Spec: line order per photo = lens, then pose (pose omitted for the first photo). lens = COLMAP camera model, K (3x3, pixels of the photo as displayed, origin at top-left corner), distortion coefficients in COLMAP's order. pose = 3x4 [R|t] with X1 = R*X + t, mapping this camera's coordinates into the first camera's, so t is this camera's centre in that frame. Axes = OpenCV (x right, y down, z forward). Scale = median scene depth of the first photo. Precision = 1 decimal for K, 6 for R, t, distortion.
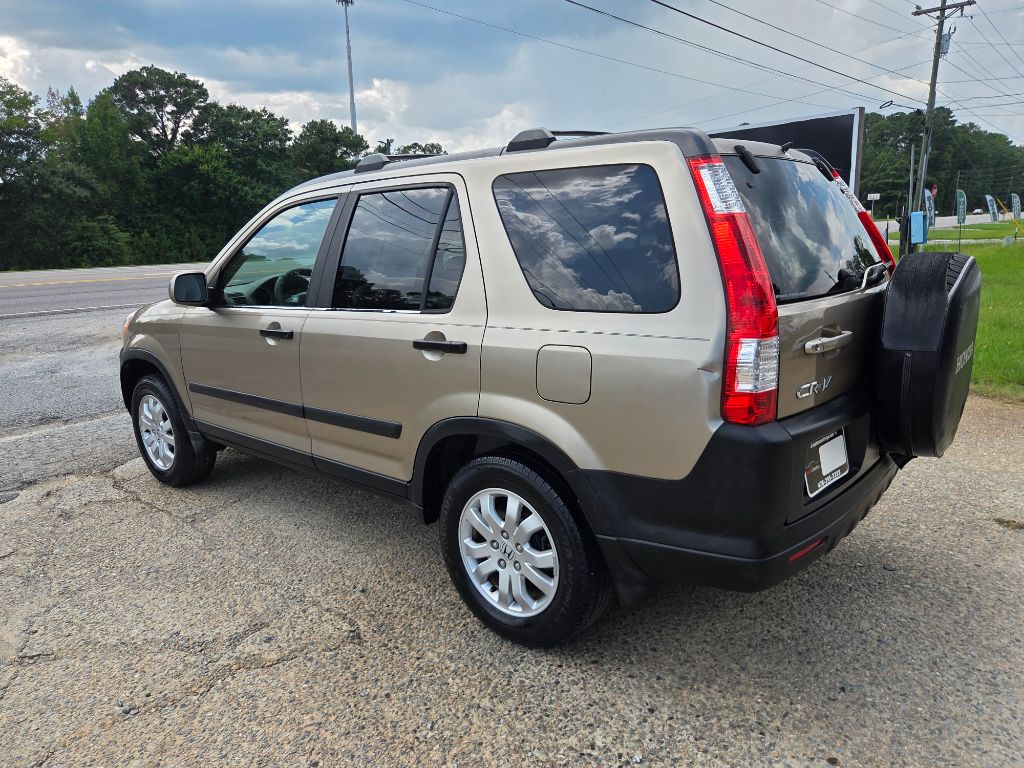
lens RADIAL K [[691.3, 0, 507.4], [0, 691.3, 381.5], [0, 0, 1]] dist [0.054820, -0.042048]
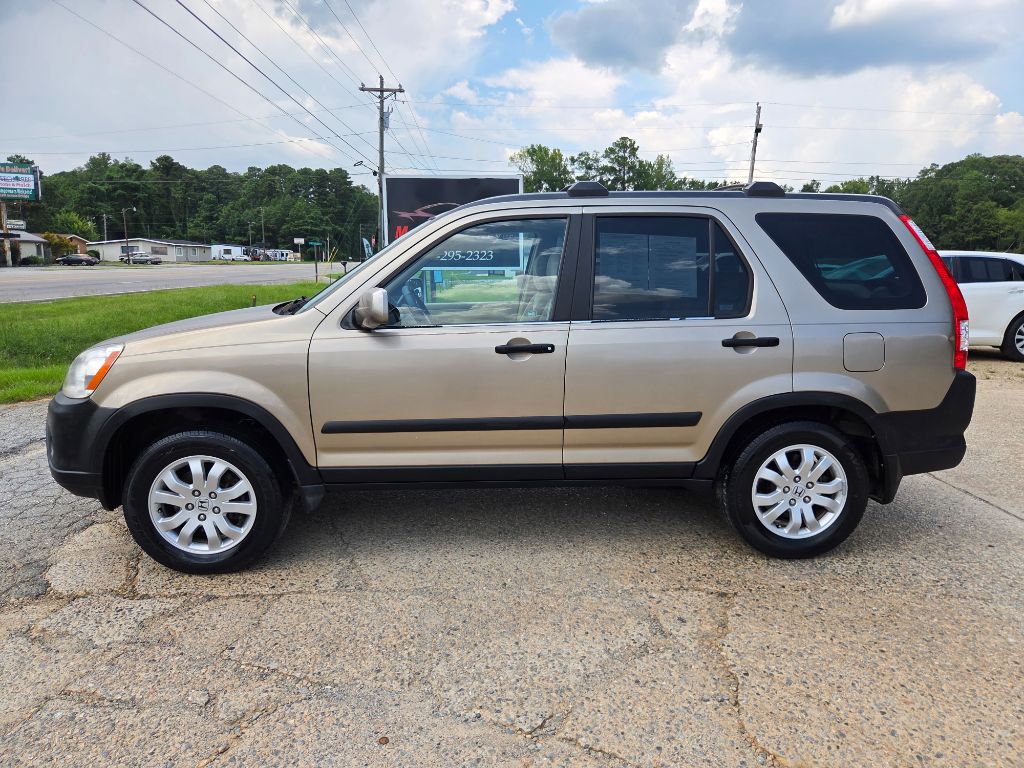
lens RADIAL K [[690.5, 0, 510.5], [0, 690.5, 386.0], [0, 0, 1]] dist [0.054110, -0.042797]
pose [[0.708895, -0.085600, 0.700100, -1.124115], [0.117875, 0.993026, 0.002059, -0.021836], [-0.695394, 0.081065, 0.714042, 0.345868]]
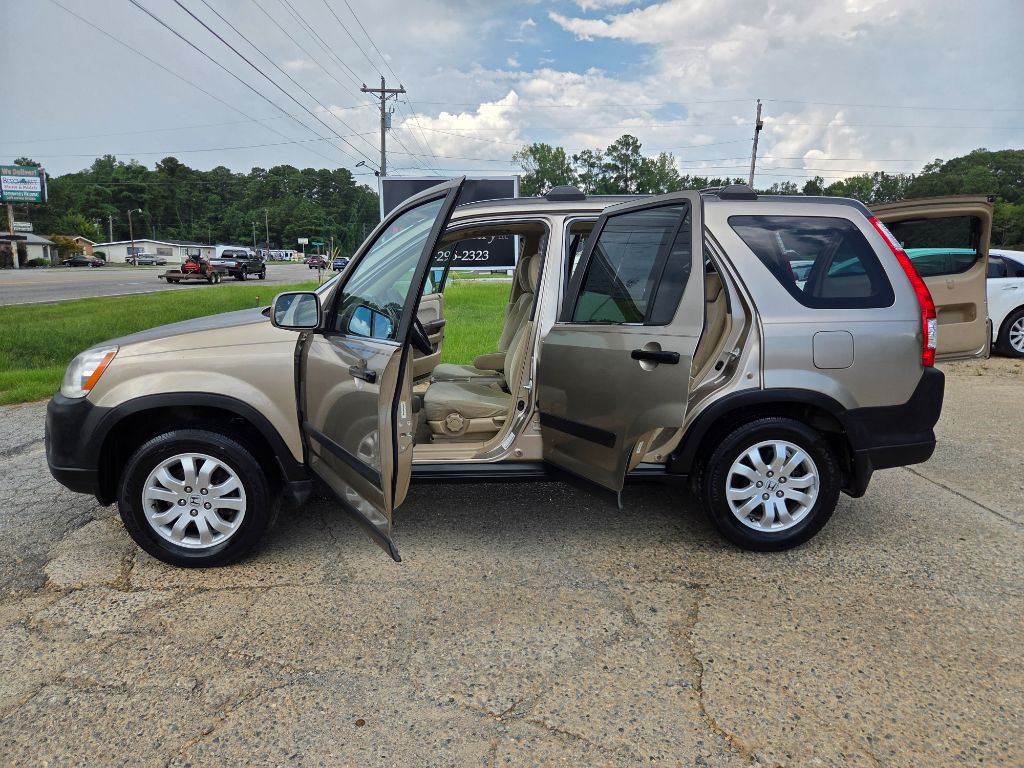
lens RADIAL K [[691.3, 0, 507.4], [0, 691.3, 381.5], [0, 0, 1]] dist [0.054820, -0.042048]
pose [[0.716027, -0.086034, 0.692751, -1.123119], [0.122592, 0.992451, -0.003457, -0.017841], [-0.687224, 0.087401, 0.721169, 0.290124]]
